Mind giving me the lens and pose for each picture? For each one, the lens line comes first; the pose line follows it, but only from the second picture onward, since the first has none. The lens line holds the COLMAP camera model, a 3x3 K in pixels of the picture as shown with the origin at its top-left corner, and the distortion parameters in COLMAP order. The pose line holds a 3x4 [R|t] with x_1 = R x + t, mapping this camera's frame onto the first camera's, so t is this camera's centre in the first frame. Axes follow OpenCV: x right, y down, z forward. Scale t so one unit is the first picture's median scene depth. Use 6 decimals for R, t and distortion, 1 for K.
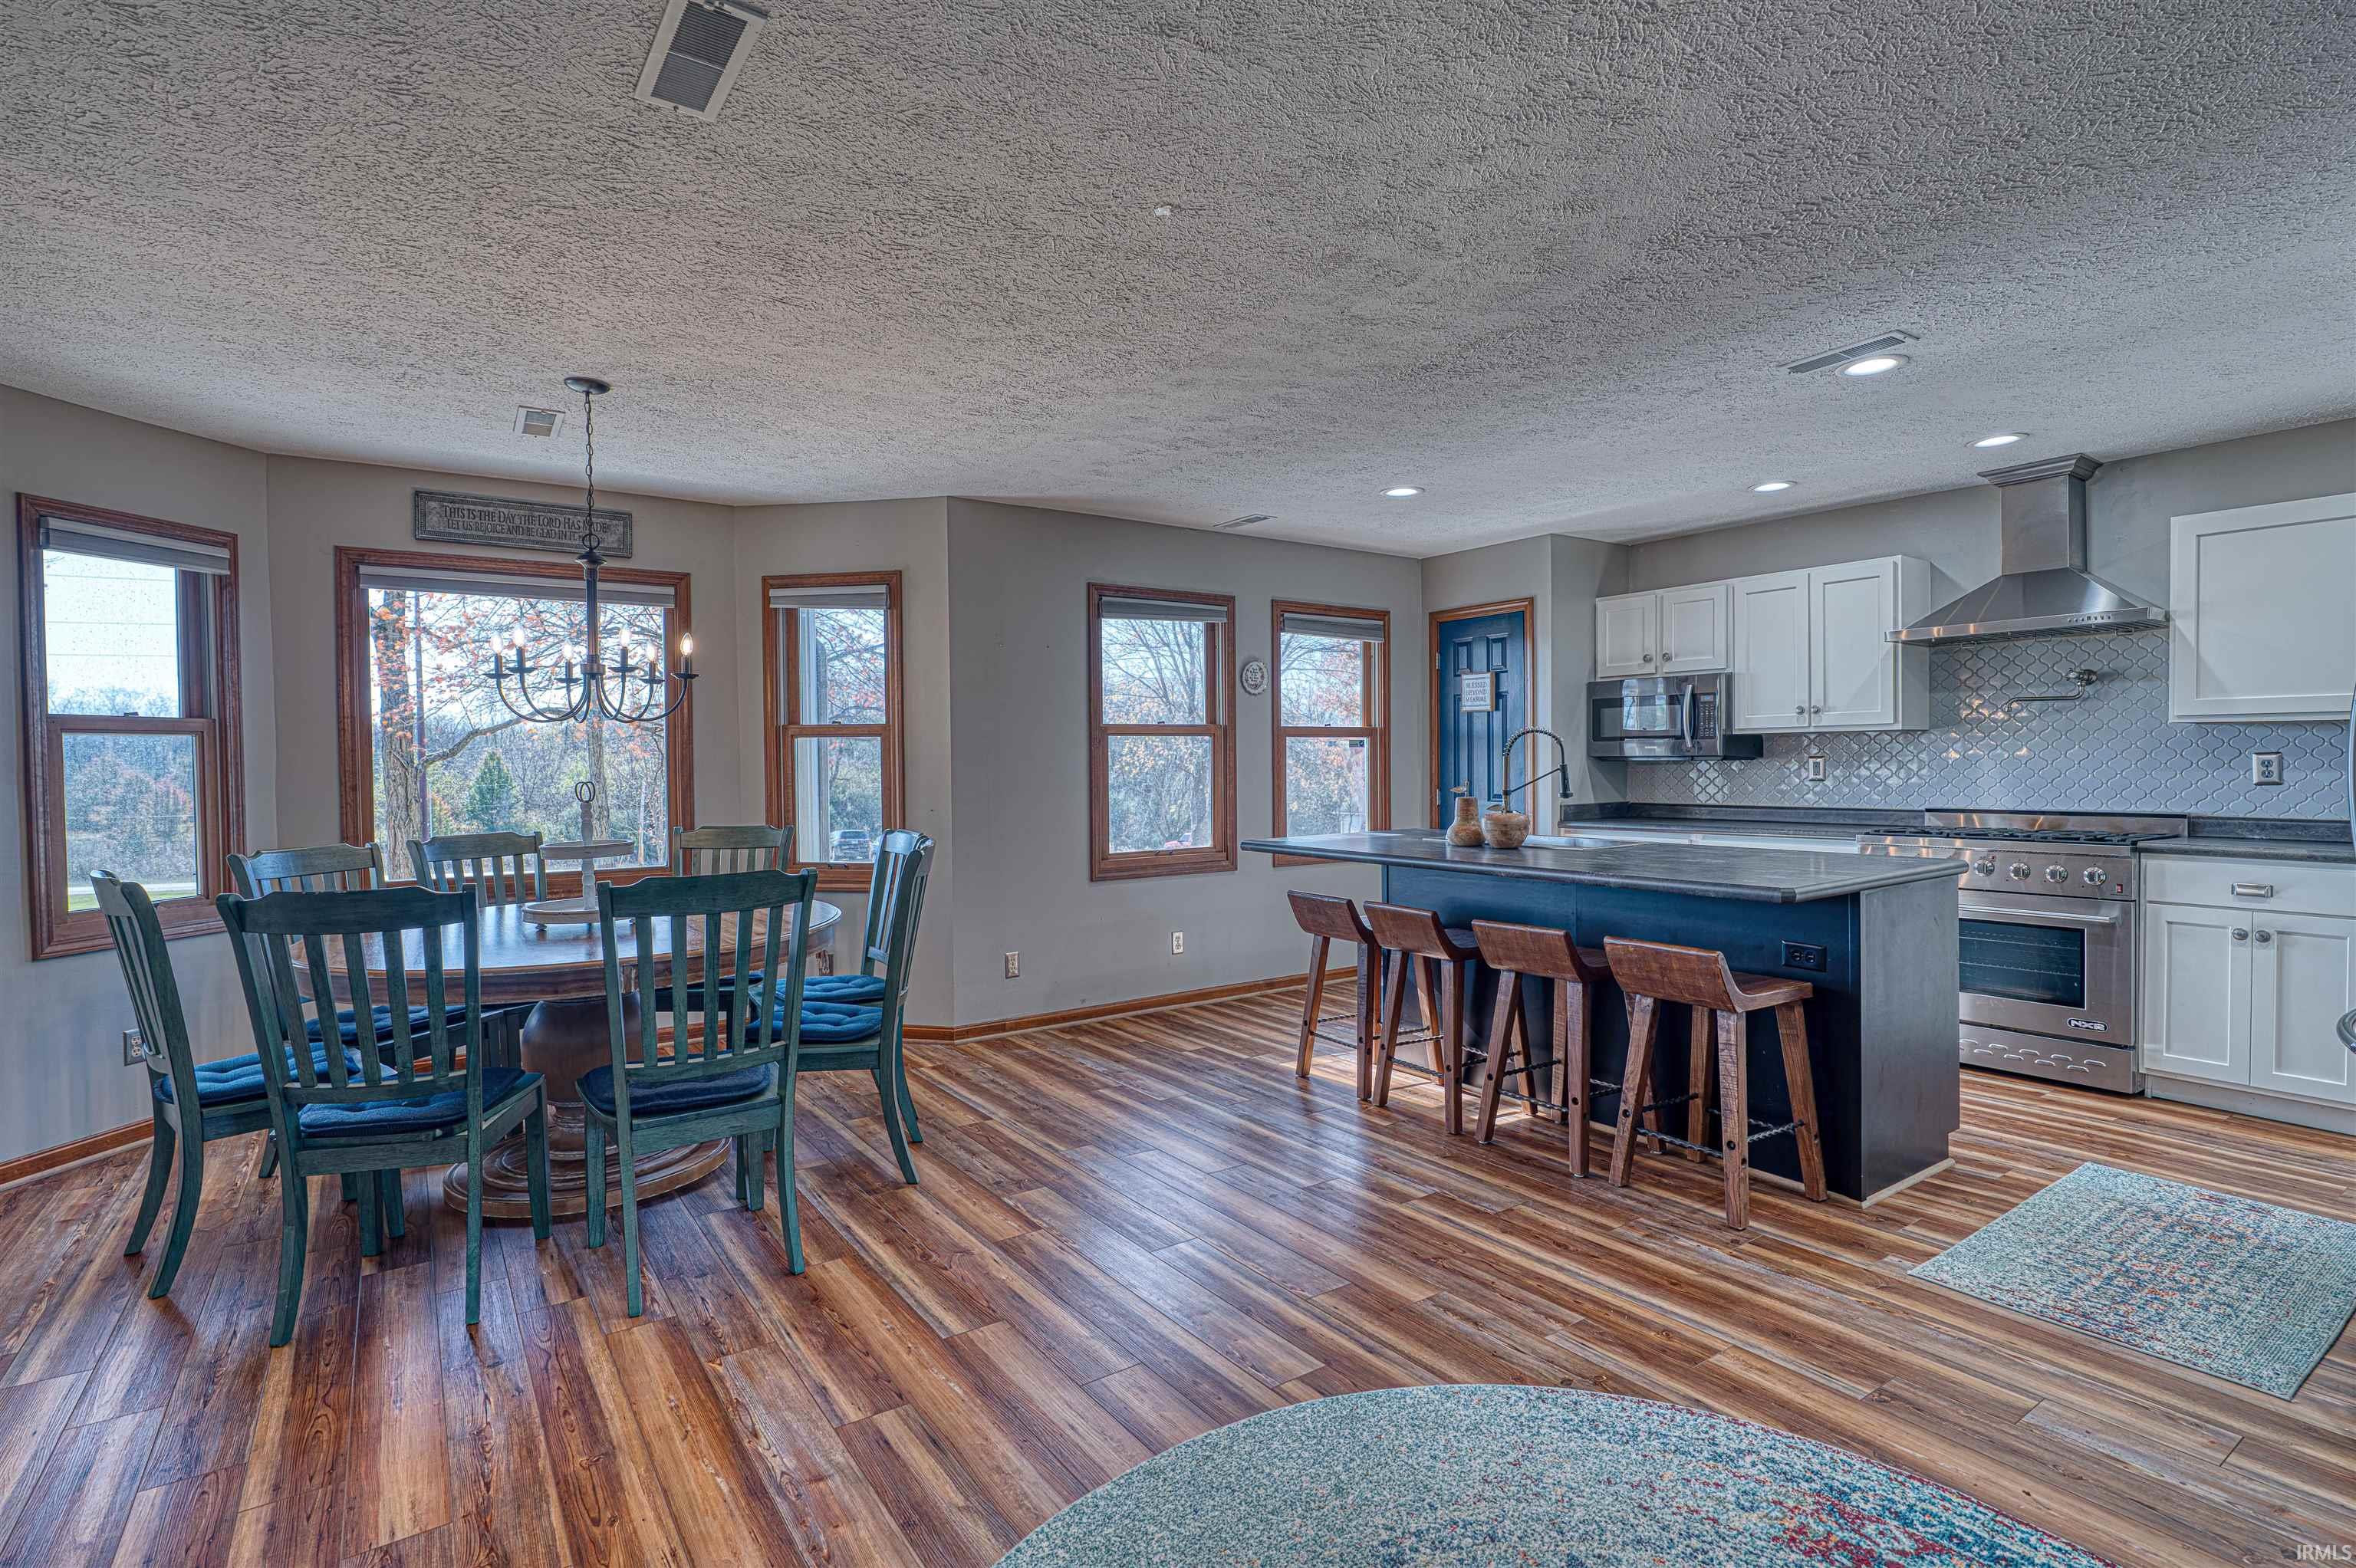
lens RADIAL K [[1143.8, 0, 1178.0], [0, 1143.8, 784.0], [0, 0, 1]] dist [-0.001515, -0.000456]
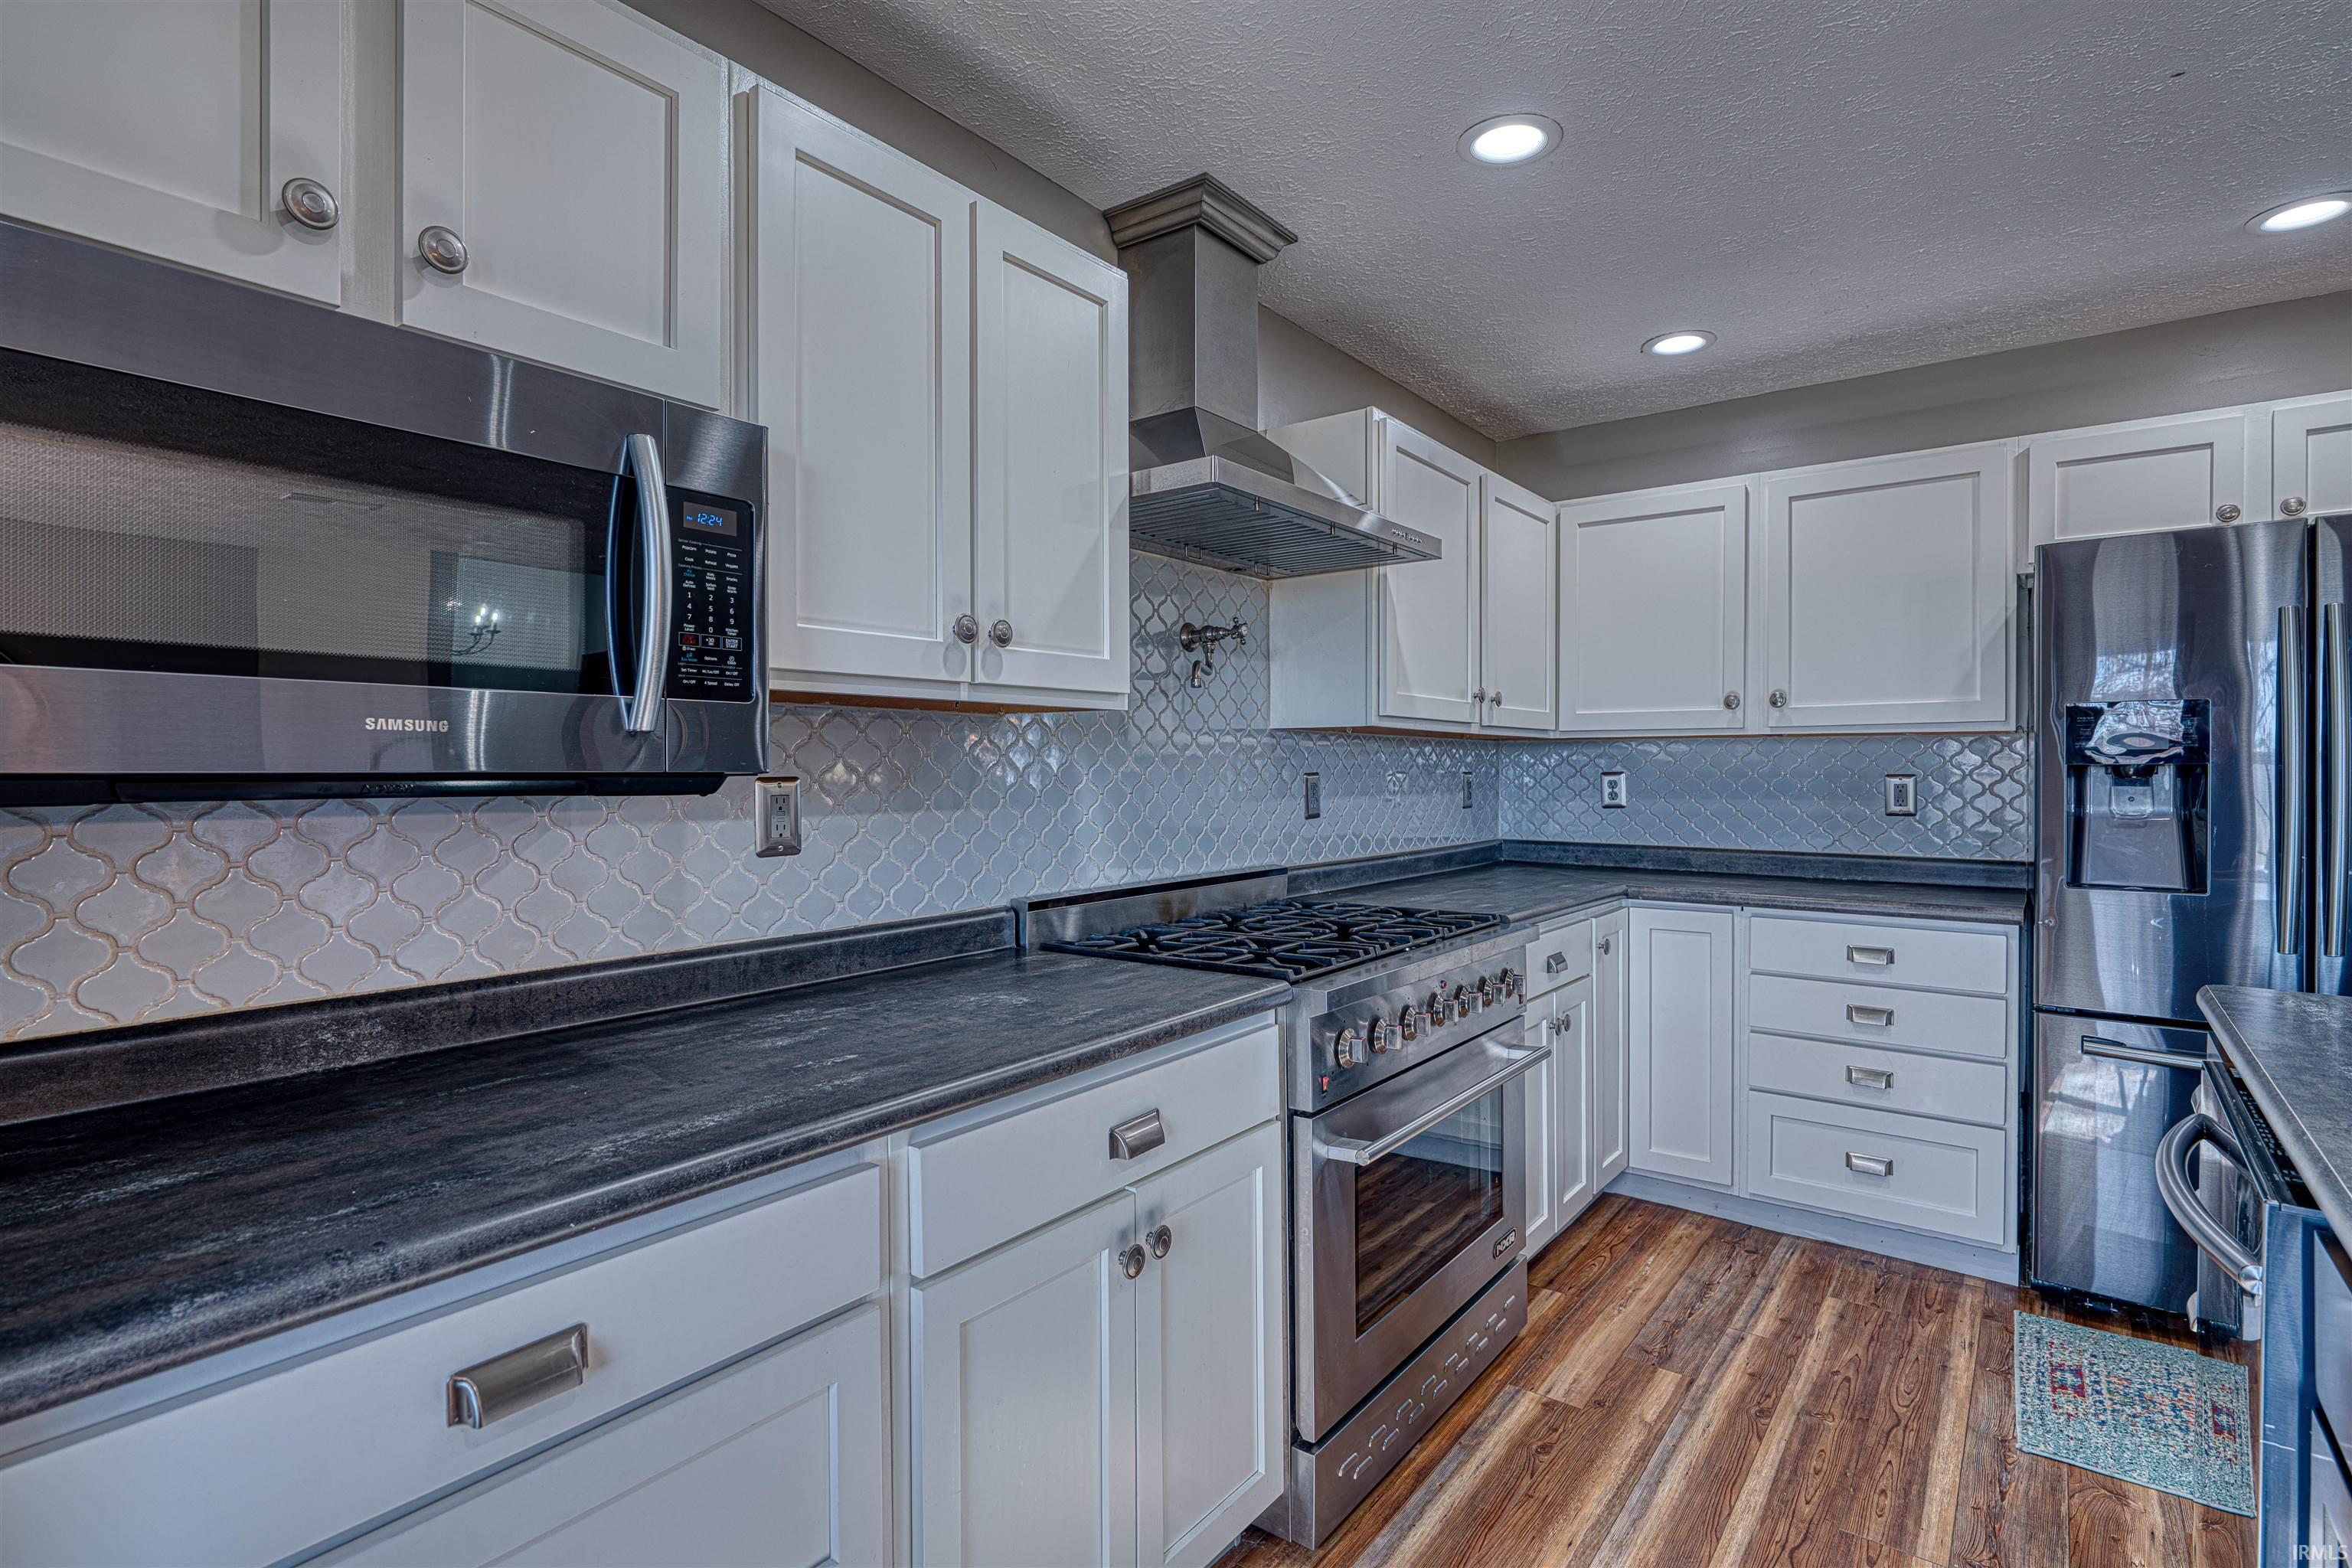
lens RADIAL K [[1142.0, 0, 1176.0], [0, 1142.0, 784.0], [0, 0, 1]] dist [-0.001515, -0.000456]
pose [[-0.304761, 0.000126, 0.952429, 0.247674], [0.022744, 0.999716, 0.007146, -0.024702], [-0.952157, 0.023840, -0.304678, 1.114269]]
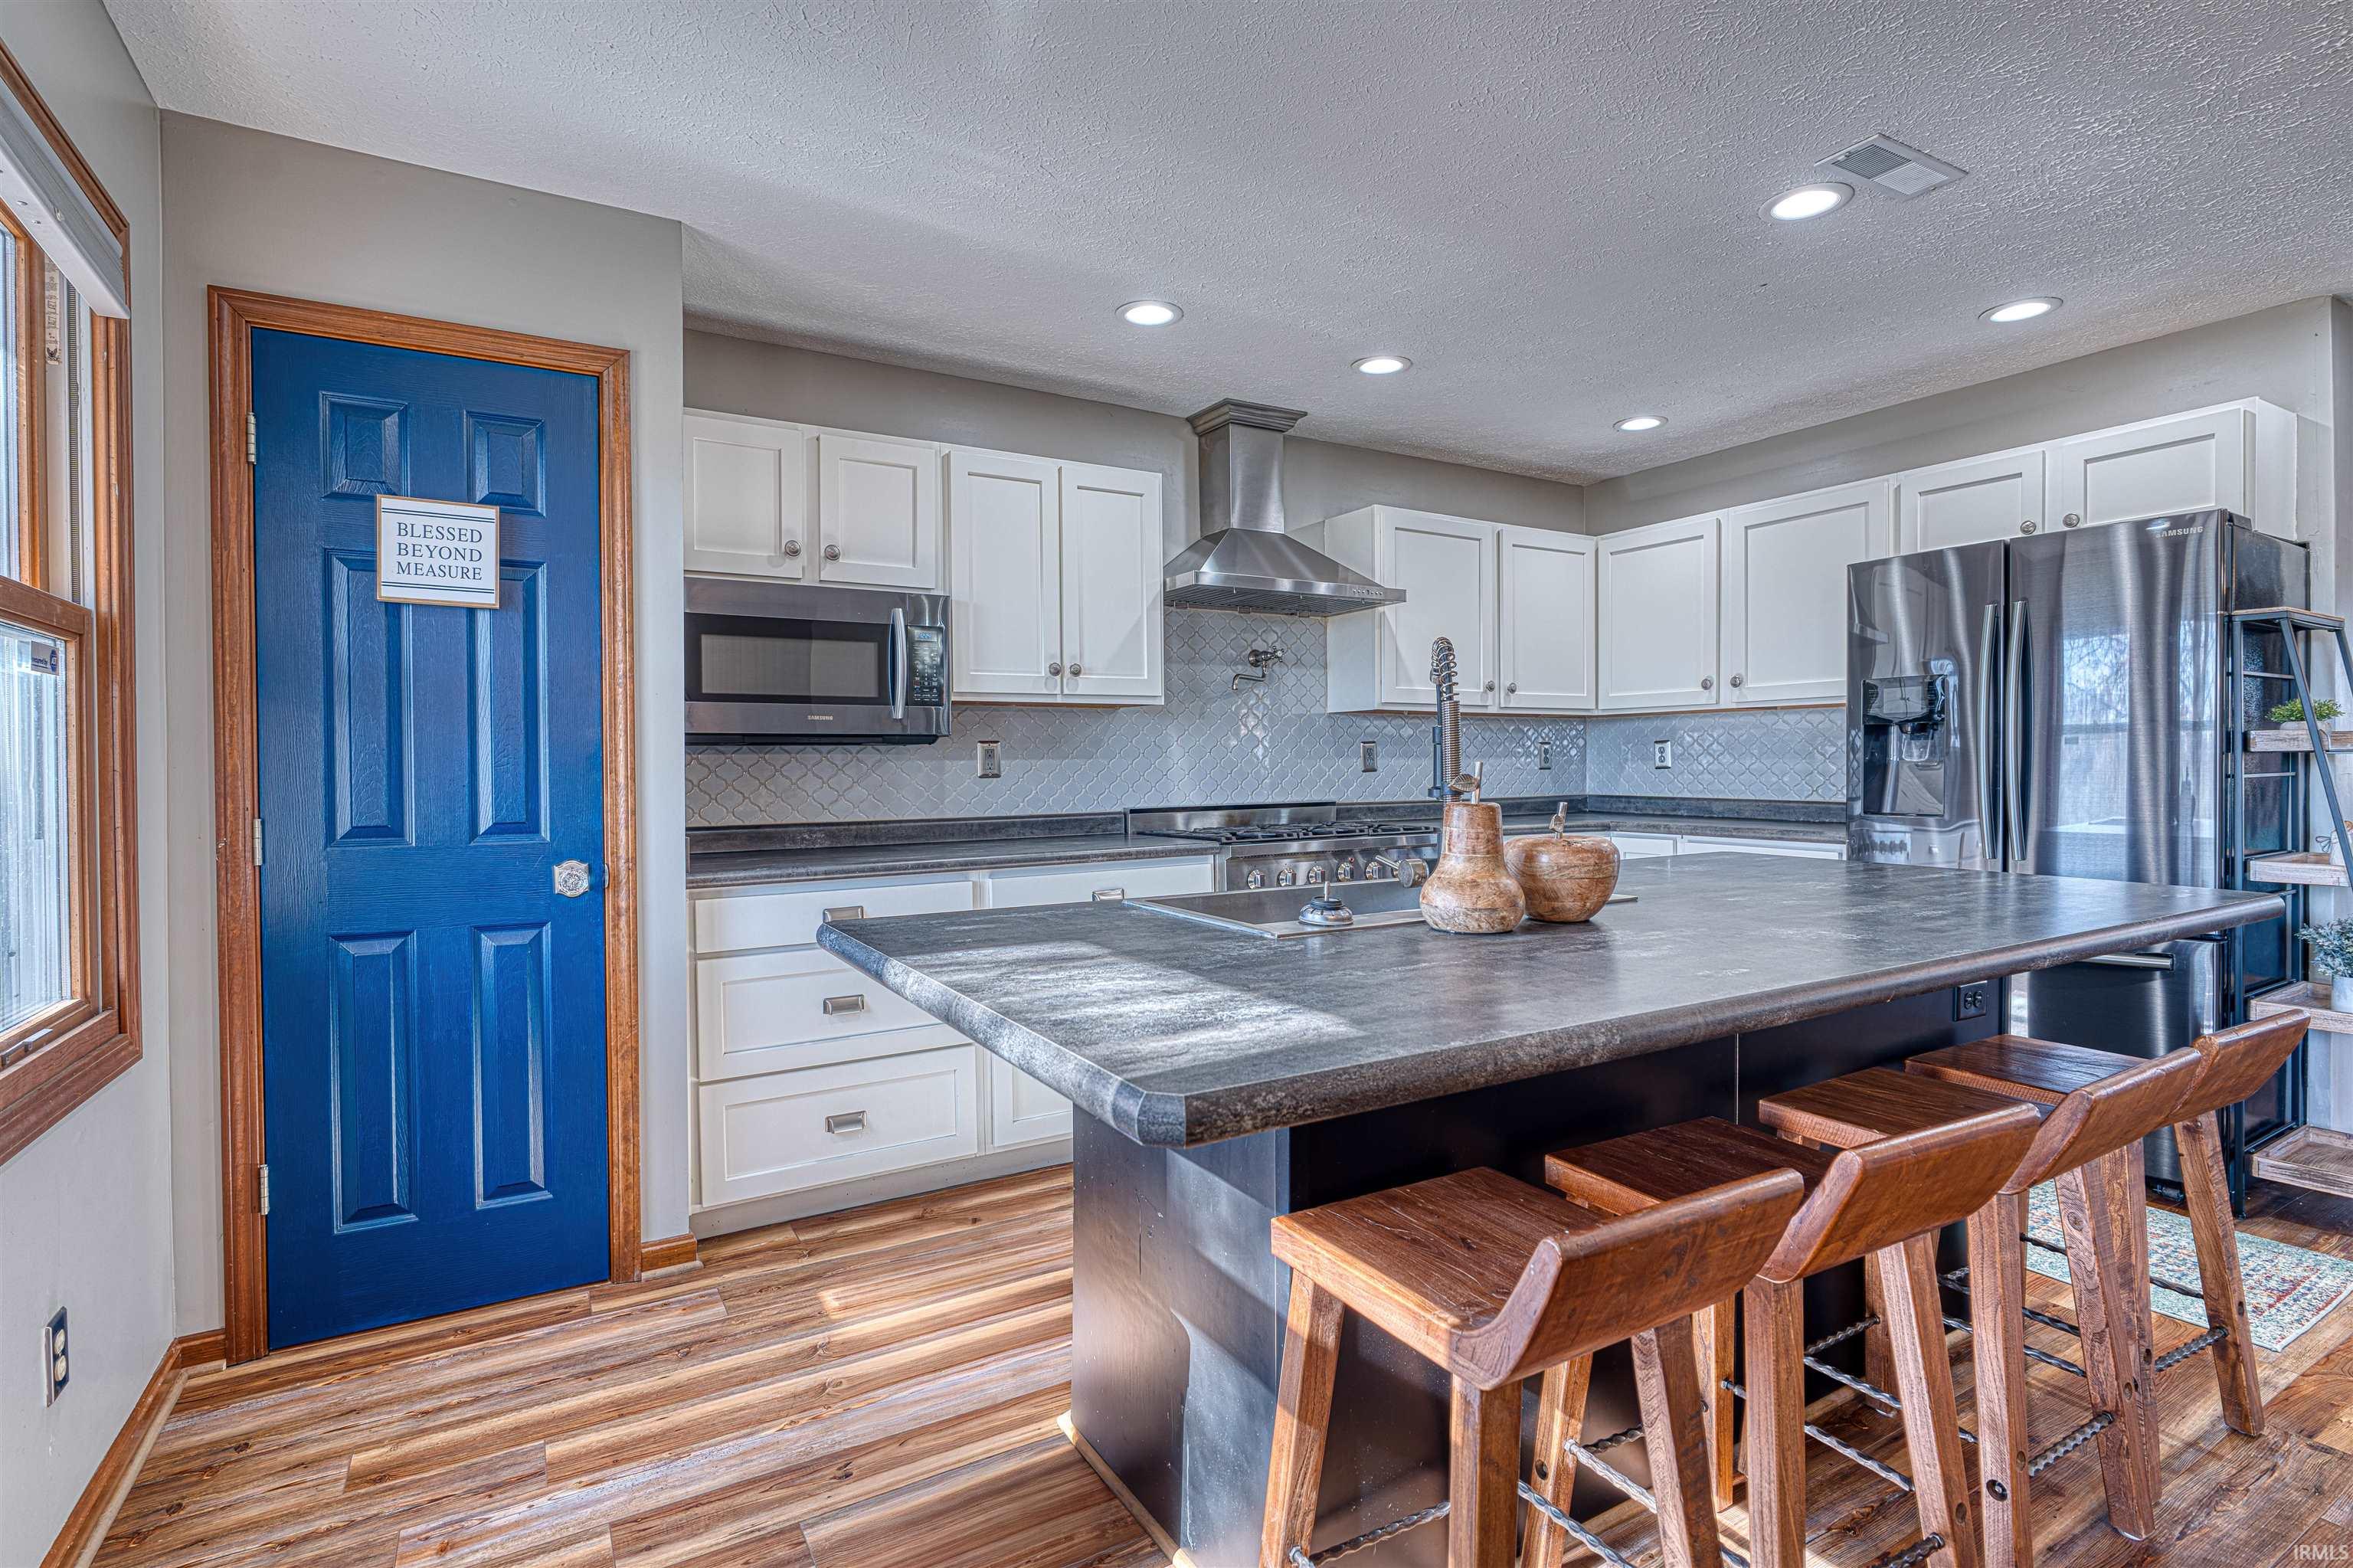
lens RADIAL K [[1142.5, 0, 1176.5], [0, 1142.5, 784.0], [0, 0, 1]] dist [-0.001515, -0.000456]
pose [[0.074389, -0.005403, 0.997215, -0.120366], [0.026508, 0.999643, 0.003439, 0.002165], [-0.996877, 0.026178, 0.074506, 0.944373]]
